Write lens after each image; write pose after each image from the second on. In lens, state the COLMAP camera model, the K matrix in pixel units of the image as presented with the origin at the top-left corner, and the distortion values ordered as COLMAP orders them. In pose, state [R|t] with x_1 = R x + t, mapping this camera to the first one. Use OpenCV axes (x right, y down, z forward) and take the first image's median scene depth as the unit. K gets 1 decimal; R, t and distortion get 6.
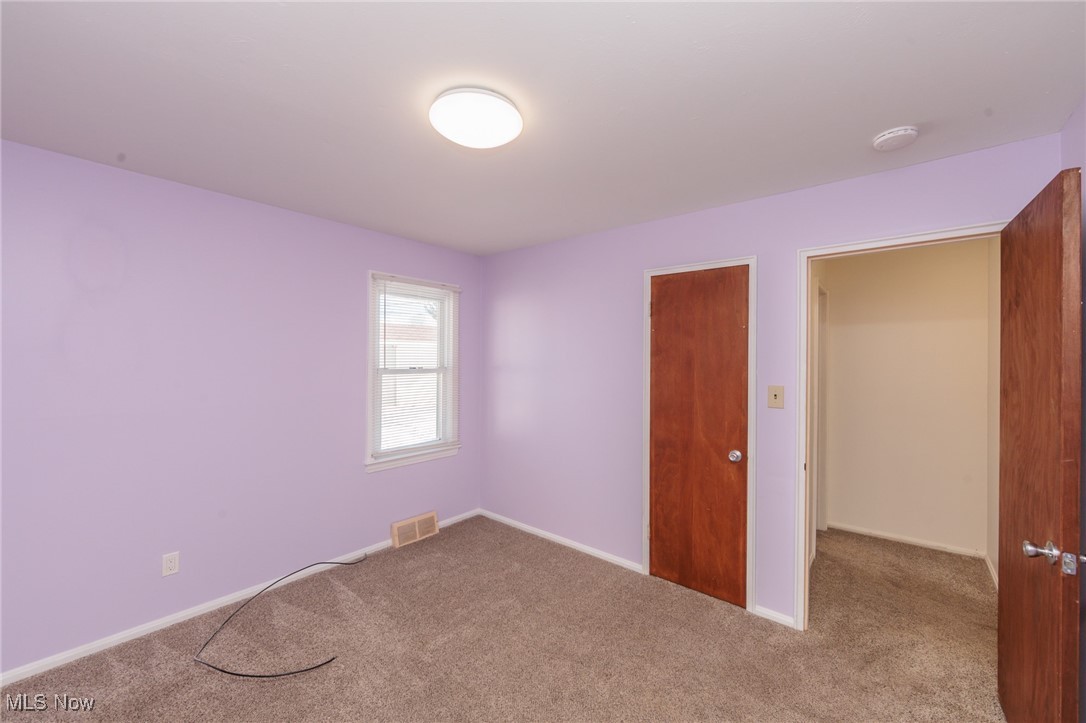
lens RADIAL K [[432.0, 0, 542.4], [0, 432.0, 355.9], [0, 0, 1]] dist [-0.000415, -0.000466]
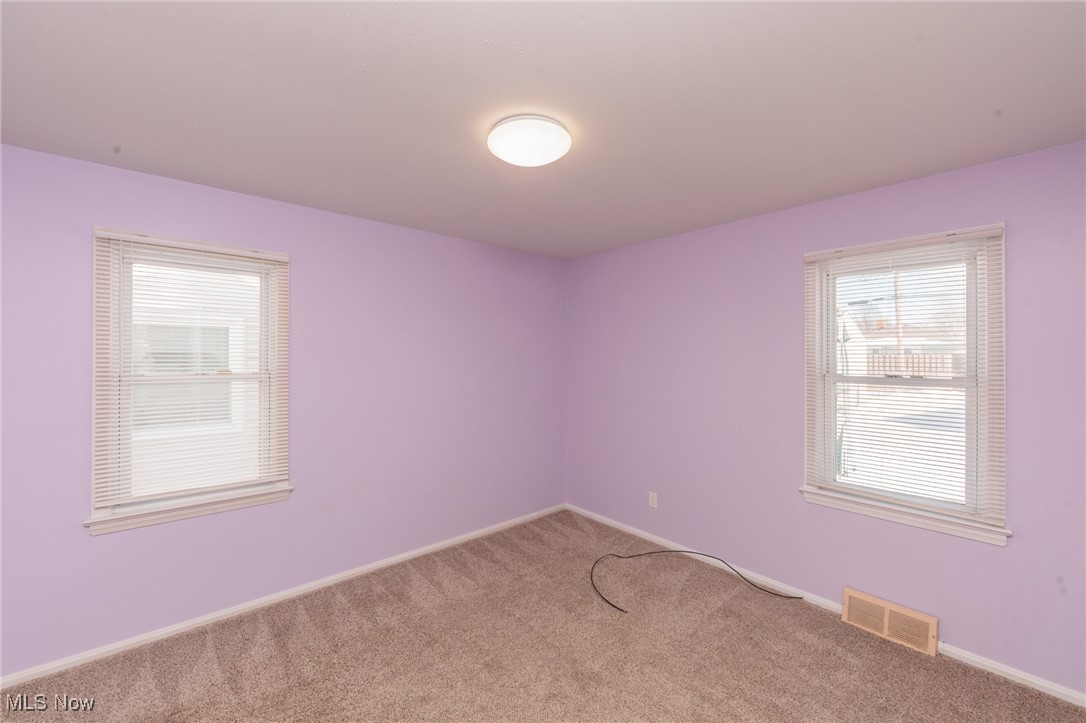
lens RADIAL K [[432.0, 0, 542.4], [0, 432.0, 355.9], [0, 0, 1]] dist [-0.000415, -0.000466]
pose [[-0.154819, -0.010666, -0.987885, 0.472495], [-0.005815, 0.999934, -0.009885, 0.006883], [0.987926, 0.004214, -0.154871, 0.615333]]
